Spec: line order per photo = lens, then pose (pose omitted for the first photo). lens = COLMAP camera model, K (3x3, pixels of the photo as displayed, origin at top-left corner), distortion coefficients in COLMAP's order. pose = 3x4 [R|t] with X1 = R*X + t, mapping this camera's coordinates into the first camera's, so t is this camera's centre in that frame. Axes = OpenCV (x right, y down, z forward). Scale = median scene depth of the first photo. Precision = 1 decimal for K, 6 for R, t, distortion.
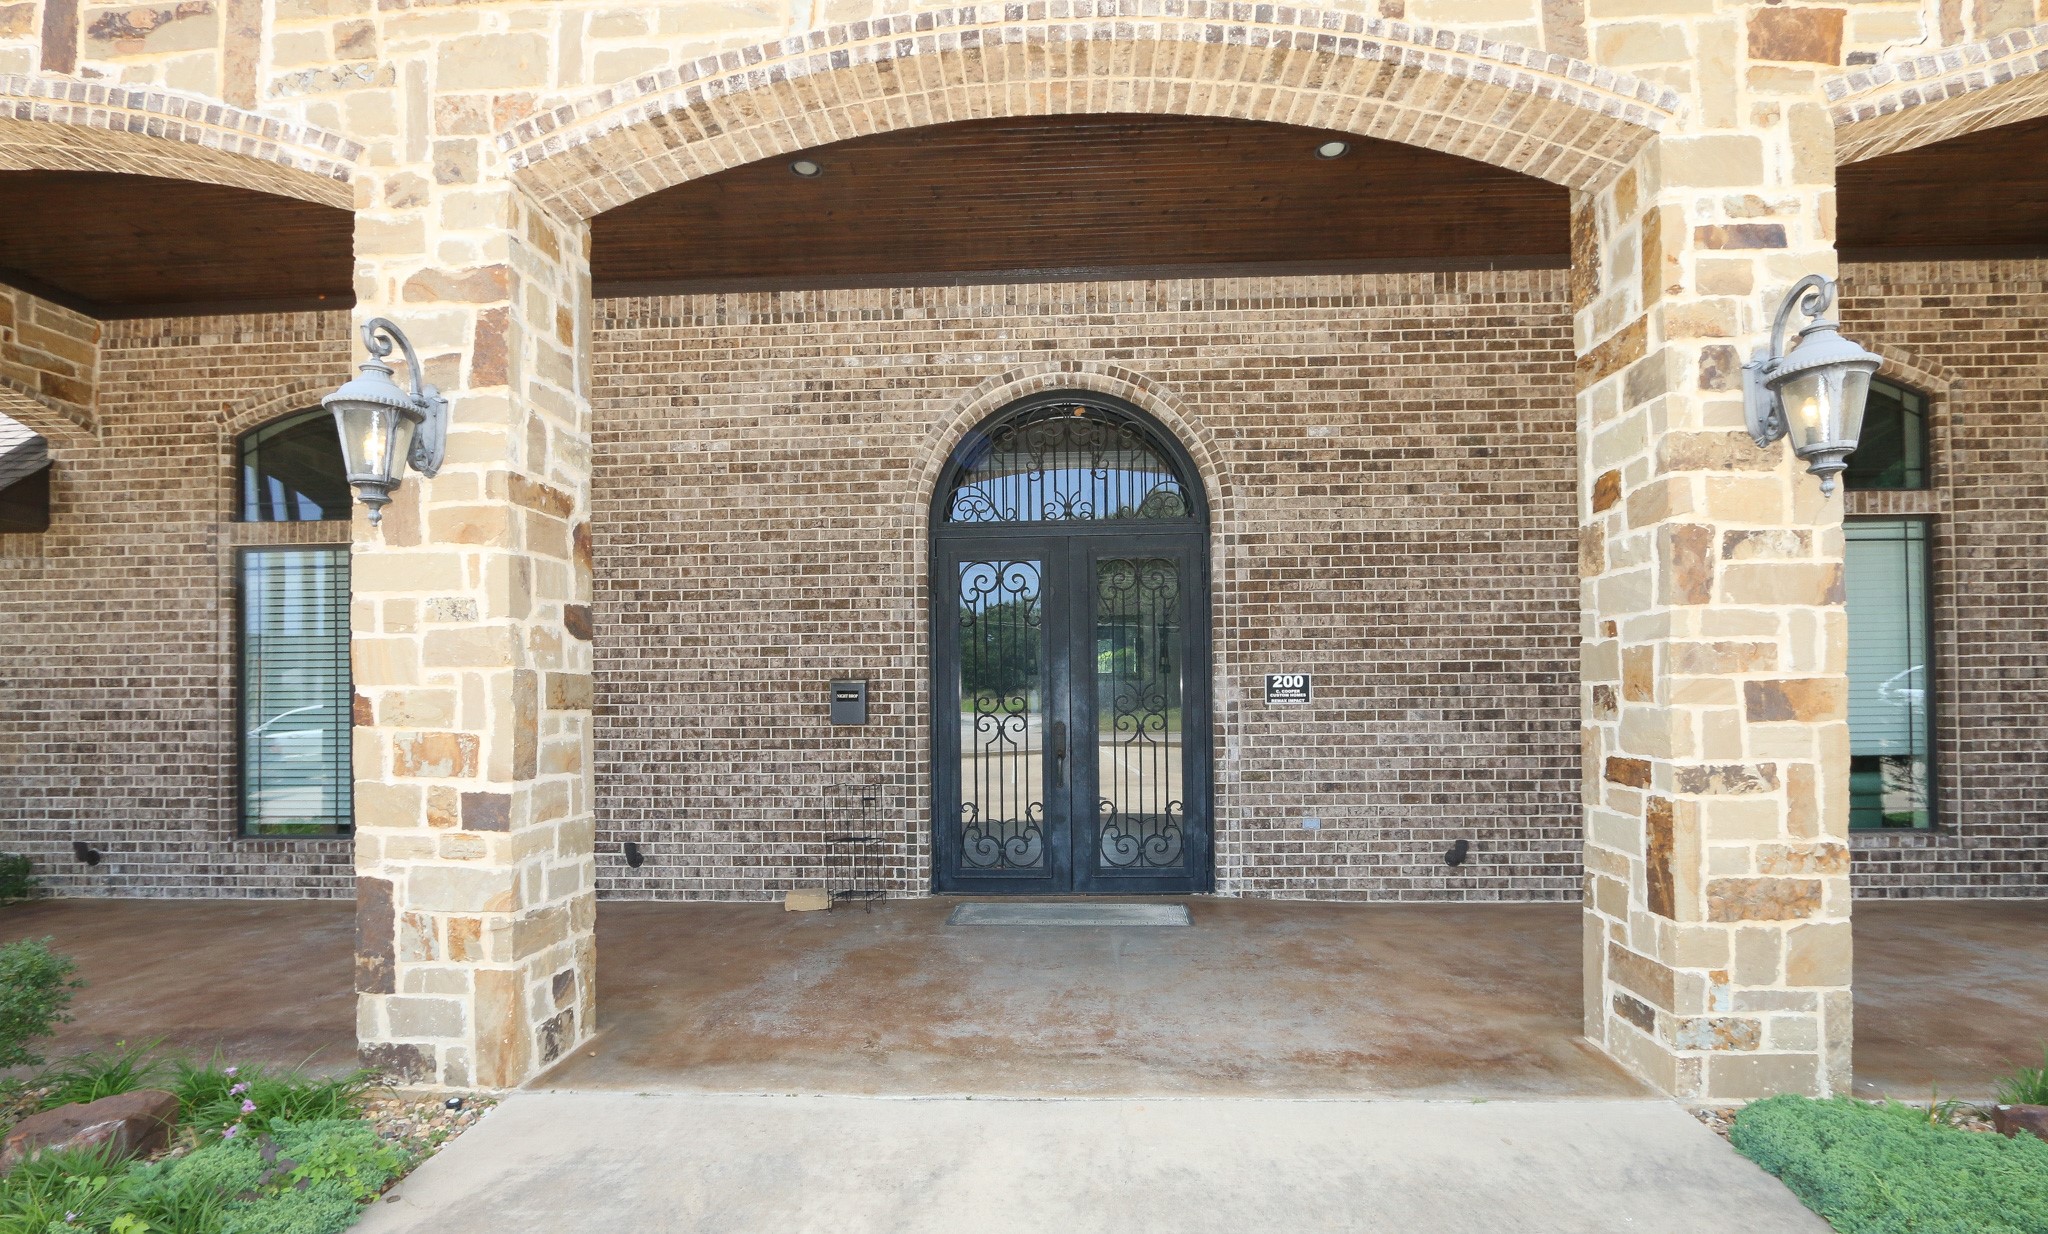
lens RADIAL K [[954.7, 0, 1023.1], [0, 954.7, 686.5], [0, 0, 1]] dist [-0.017027, 0.000181]
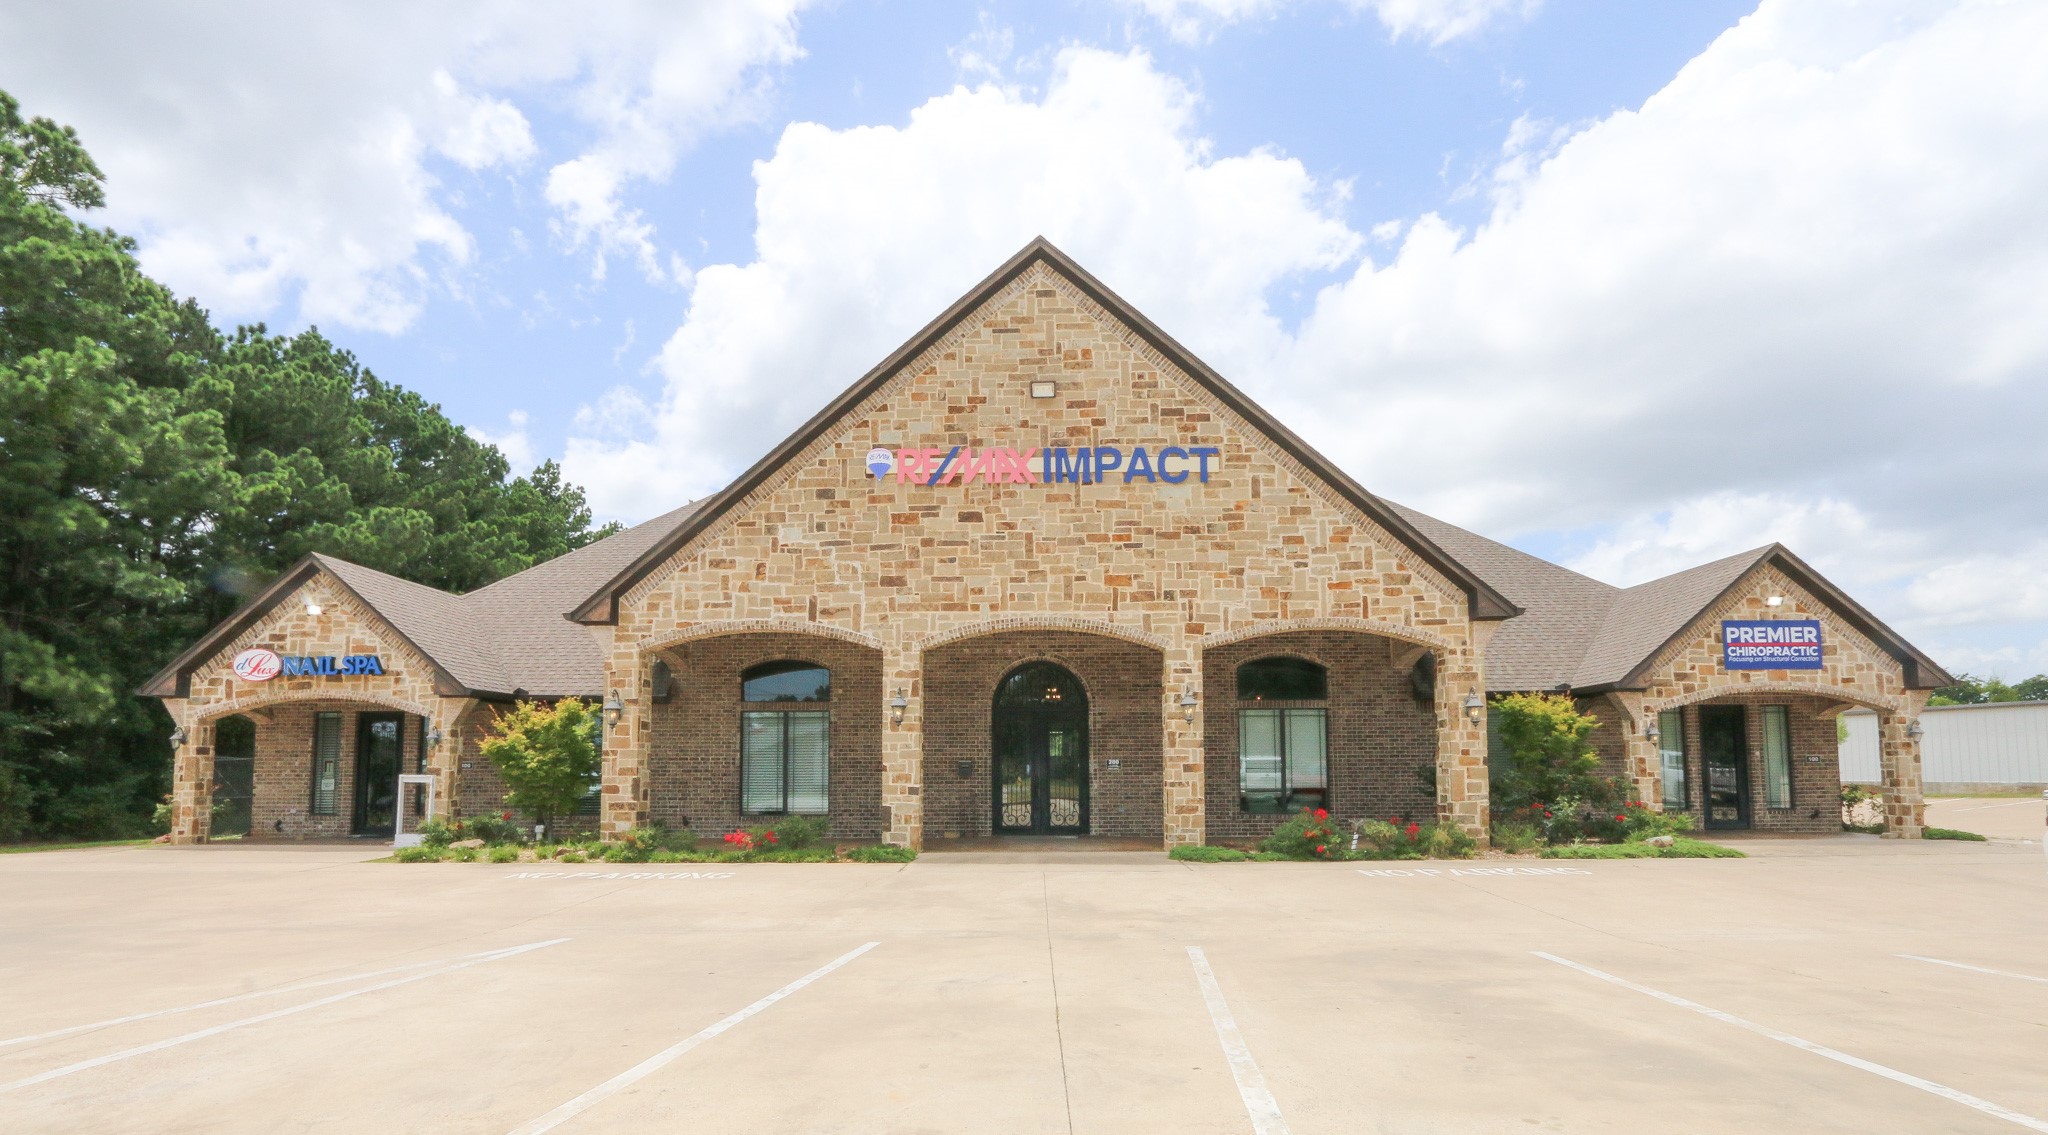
lens RADIAL K [[969.3, 0, 1022.3], [0, 969.3, 686.8], [0, 0, 1]] dist [-0.044425, 0.000510]
pose [[0.999227, 0.009943, 0.038029, -0.217990], [-0.007139, 0.997294, -0.073166, -0.028294], [-0.038653, 0.072838, 0.996594, -3.533952]]
